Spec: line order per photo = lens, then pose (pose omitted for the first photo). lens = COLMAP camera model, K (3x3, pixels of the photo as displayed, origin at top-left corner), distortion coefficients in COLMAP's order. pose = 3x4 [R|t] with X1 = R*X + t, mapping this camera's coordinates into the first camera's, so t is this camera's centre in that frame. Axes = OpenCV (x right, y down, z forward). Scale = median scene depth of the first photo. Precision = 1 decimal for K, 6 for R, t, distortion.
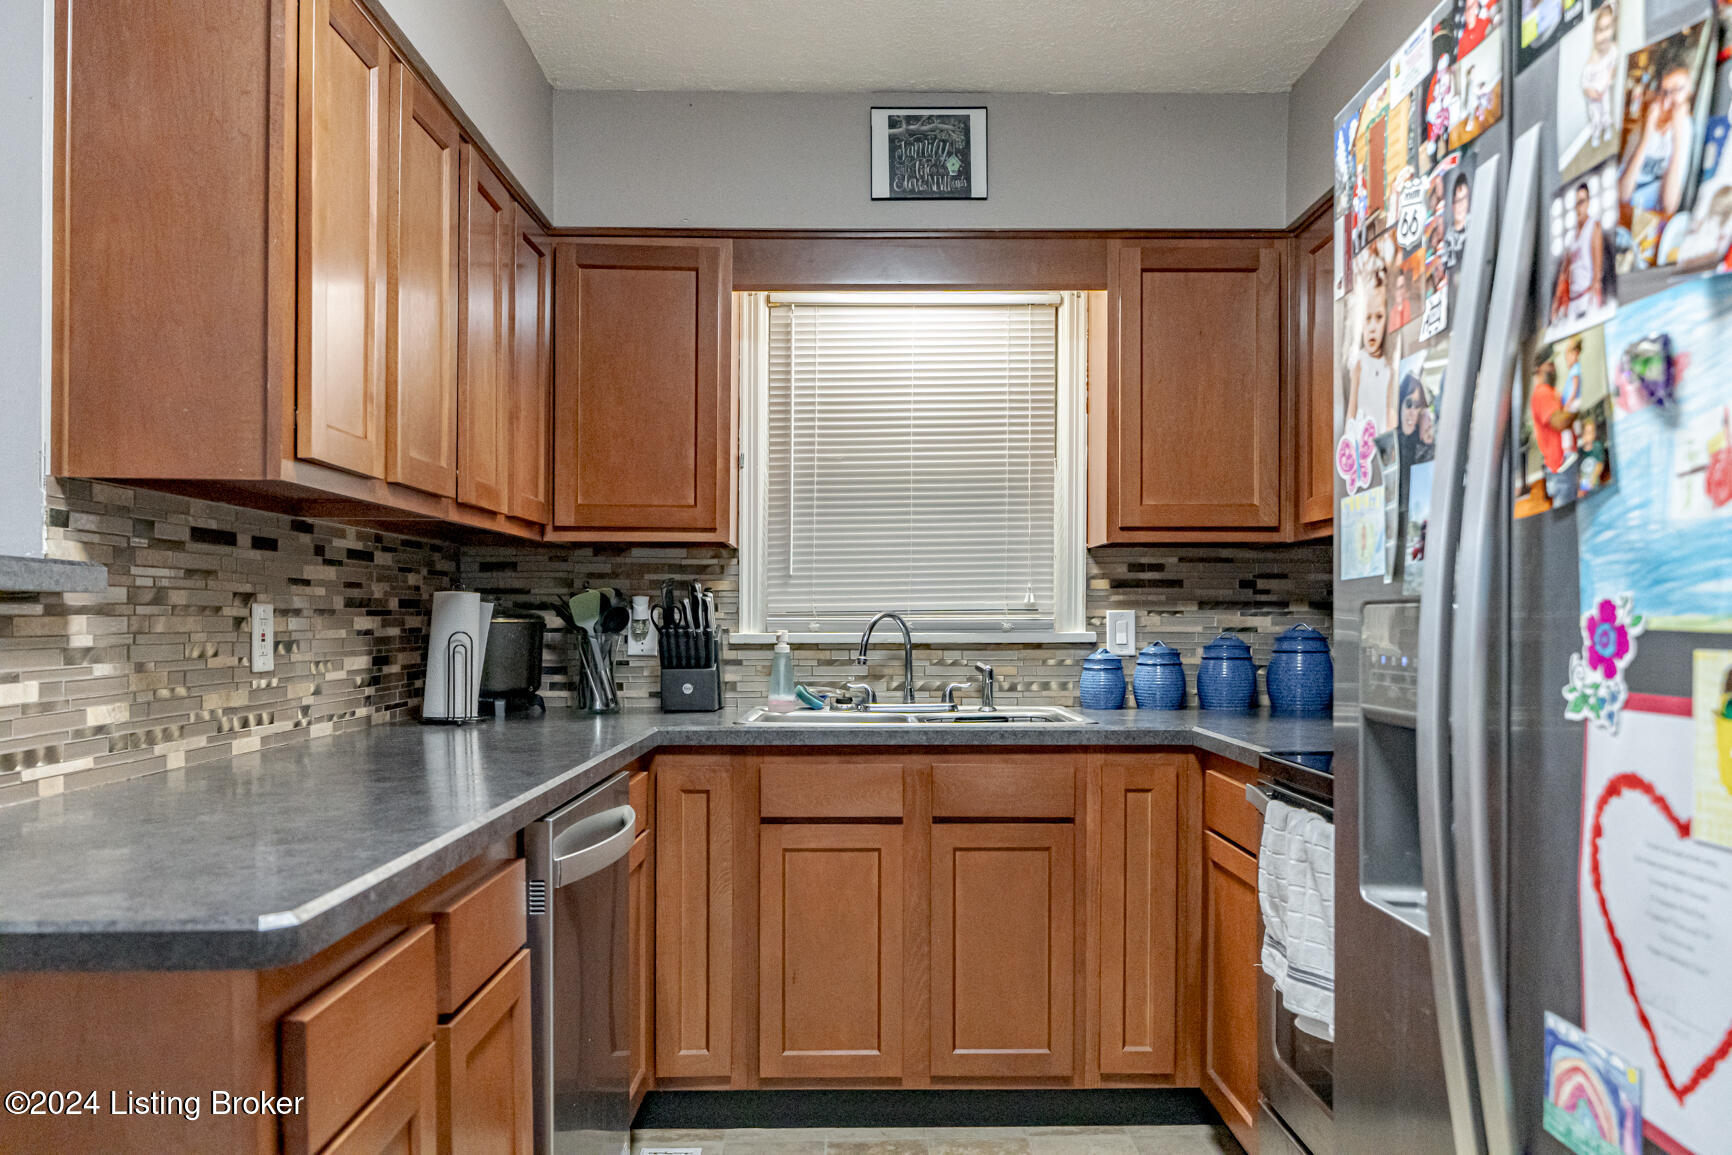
lens RADIAL K [[1232.6, 0, 862.3], [0, 1232.6, 636.3], [0, 0, 1]] dist [0.000702, -0.001451]
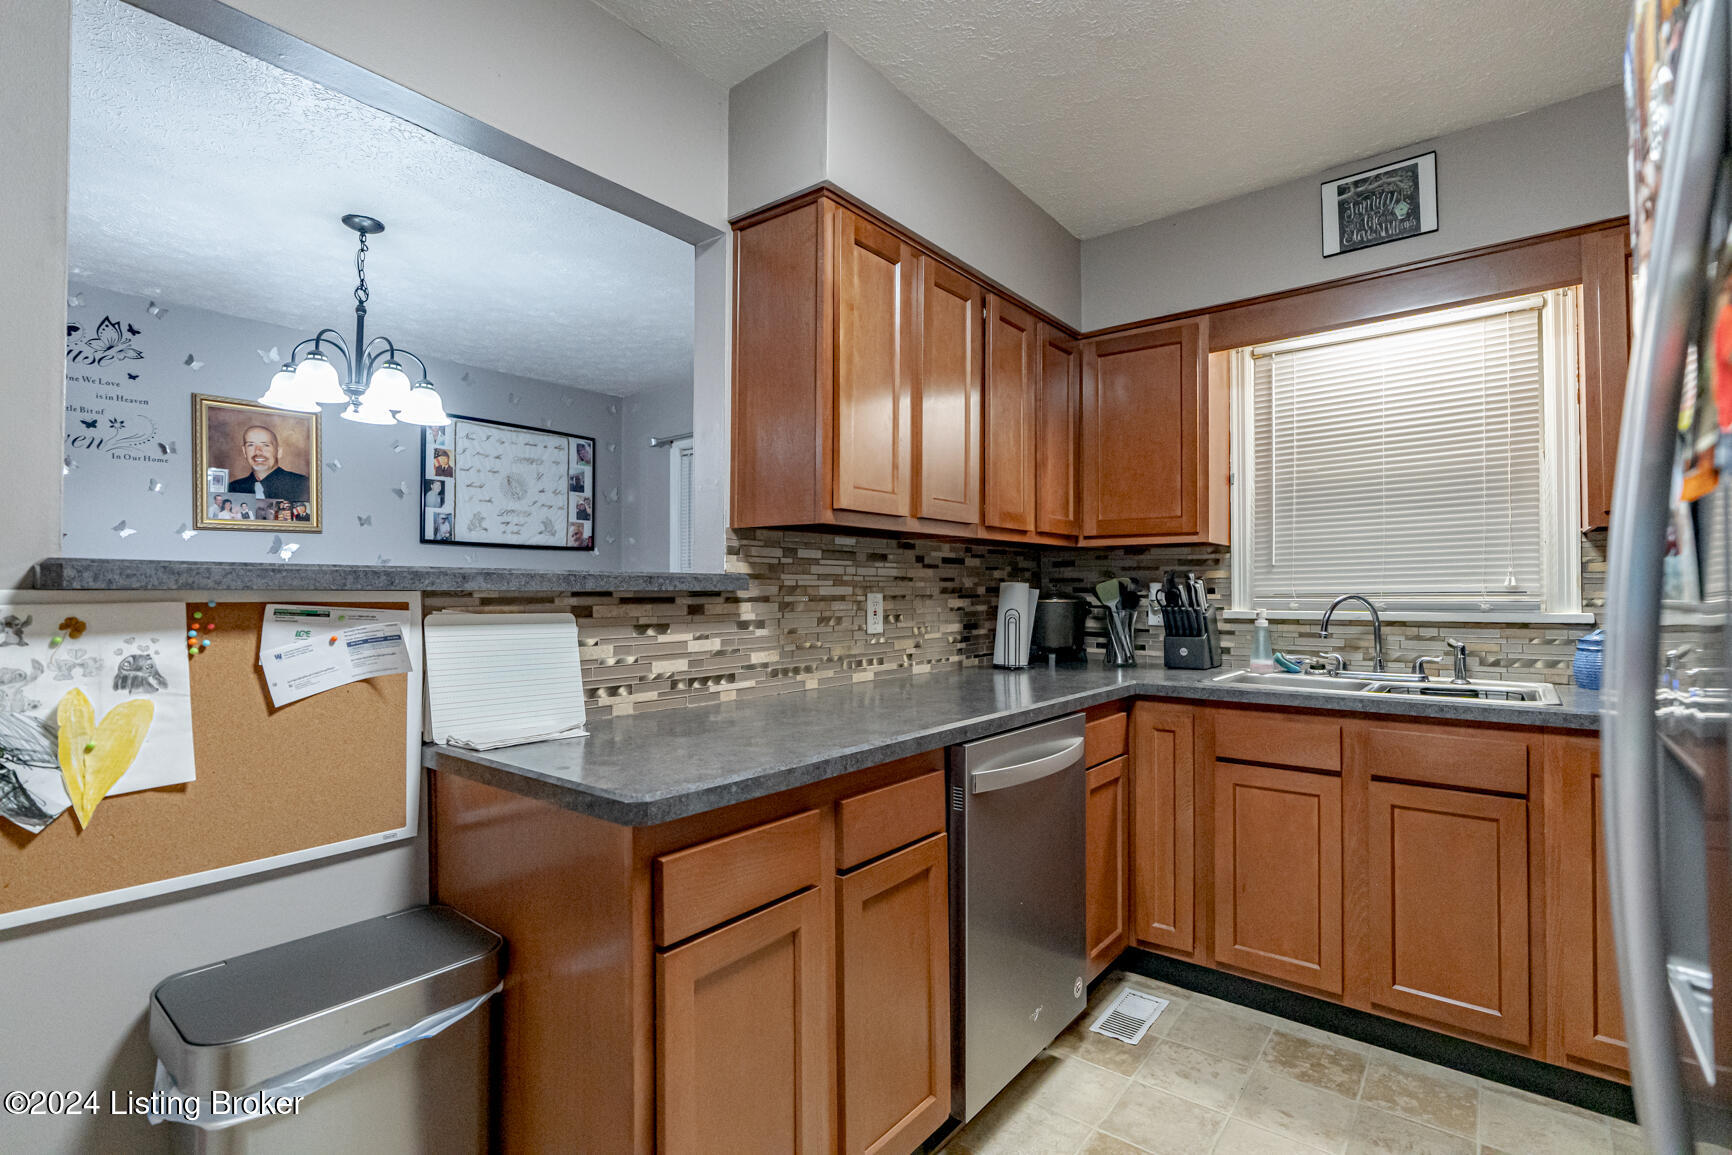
lens RADIAL K [[791.5, 0, 866.0], [0, 791.5, 577.5], [0, 0, 1]] dist [-0.011015, 0.001255]
pose [[0.775138, -0.014540, -0.631625, 0.144990], [-0.004966, 0.999564, -0.029105, -0.012395], [0.631772, 0.025697, 0.774728, 0.117595]]
